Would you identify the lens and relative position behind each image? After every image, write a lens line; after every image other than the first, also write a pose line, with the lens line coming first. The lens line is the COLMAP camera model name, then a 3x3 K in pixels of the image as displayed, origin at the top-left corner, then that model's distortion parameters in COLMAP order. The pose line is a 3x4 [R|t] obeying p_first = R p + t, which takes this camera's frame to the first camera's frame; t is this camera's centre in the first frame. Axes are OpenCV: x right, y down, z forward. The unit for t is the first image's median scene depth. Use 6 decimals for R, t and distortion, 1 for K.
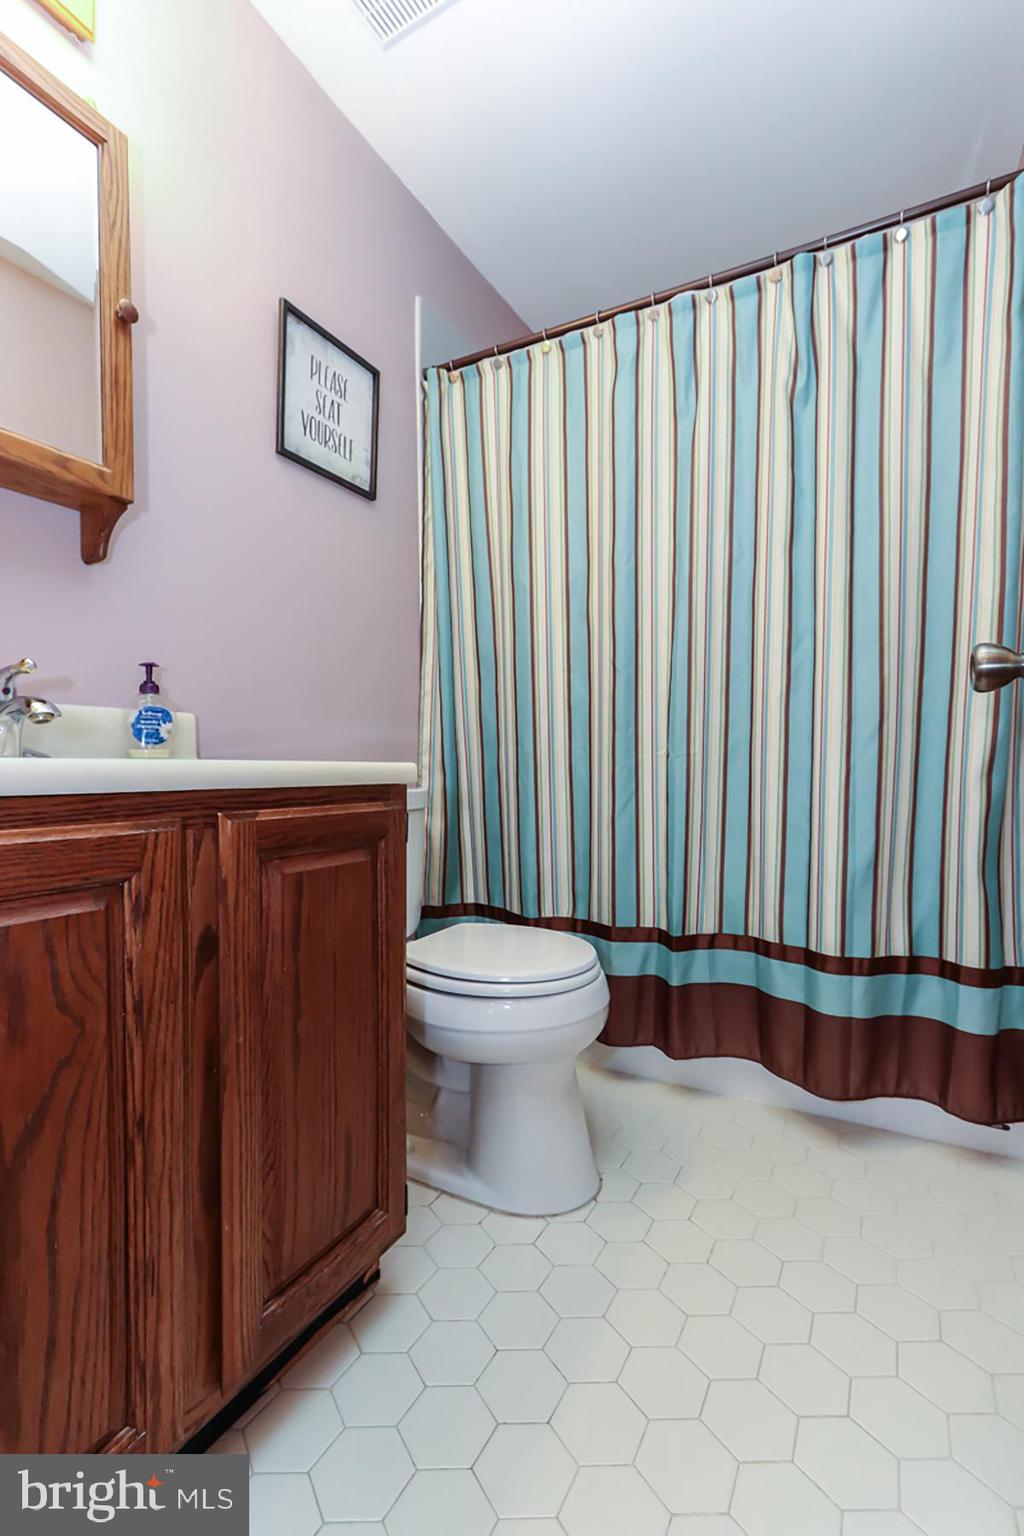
lens RADIAL K [[708.7, 0, 508.5], [0, 708.7, 774.3], [0, 0, 1]] dist [0.000201, 0.001055]
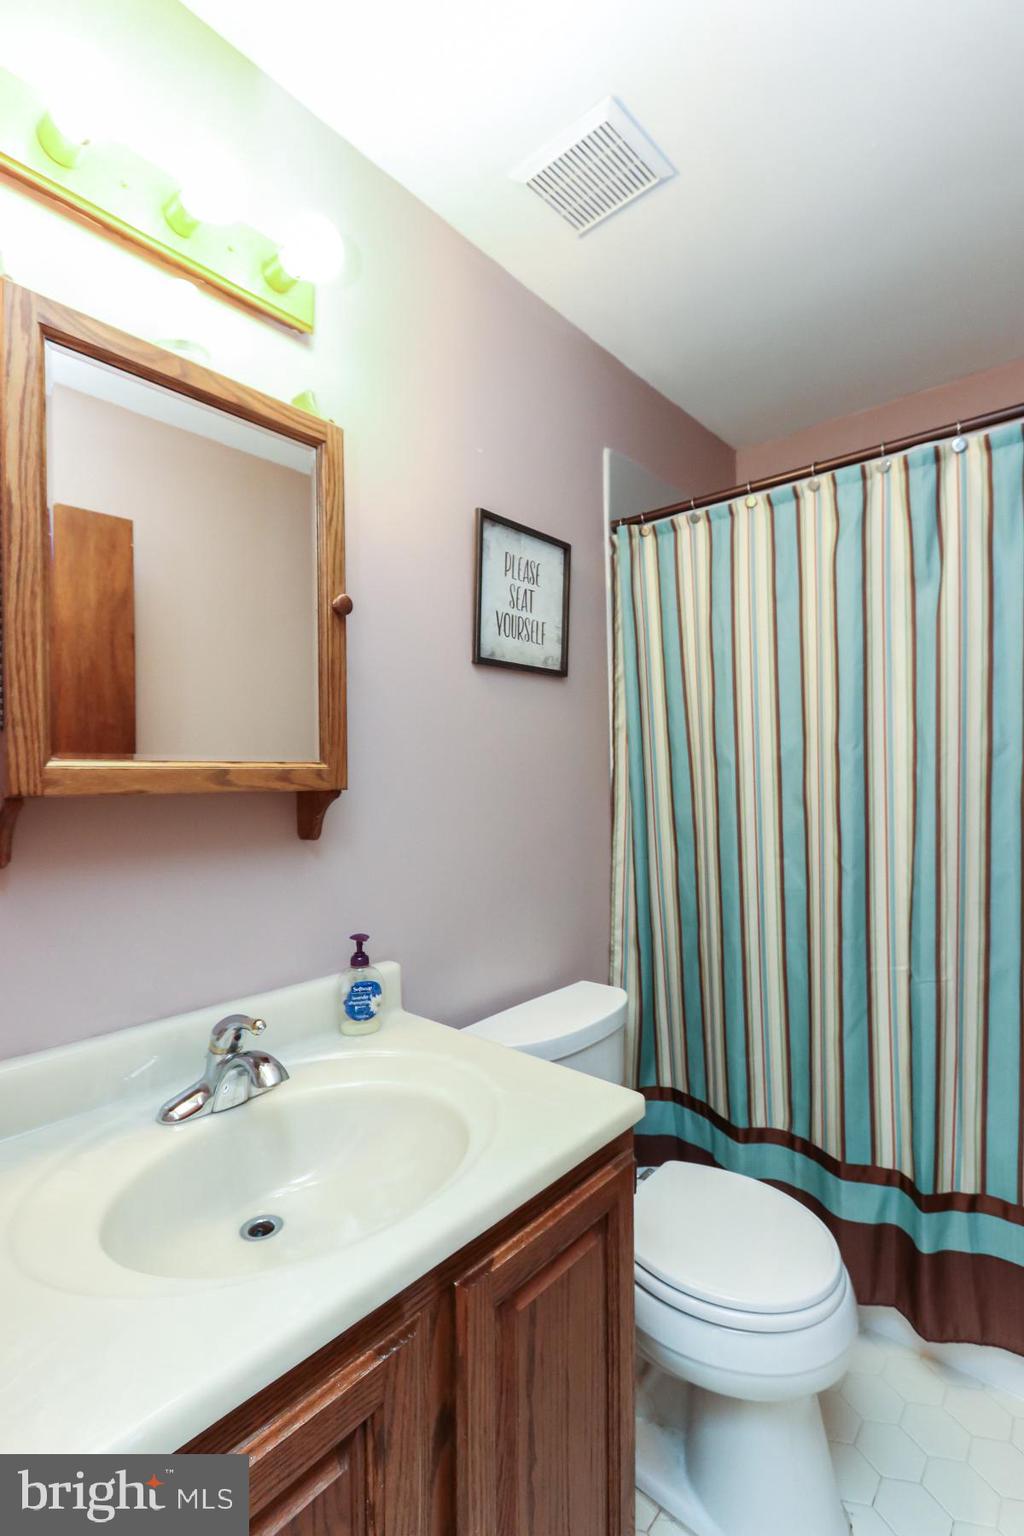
lens RADIAL K [[708.7, 0, 510.9], [0, 708.7, 763.3], [0, 0, 1]] dist [0.000201, 0.001055]
pose [[0.977394, -0.009115, -0.211231, -0.065051], [0.004802, 0.999770, -0.020922, -0.269545], [0.211373, 0.019434, 0.977212, 0.053713]]
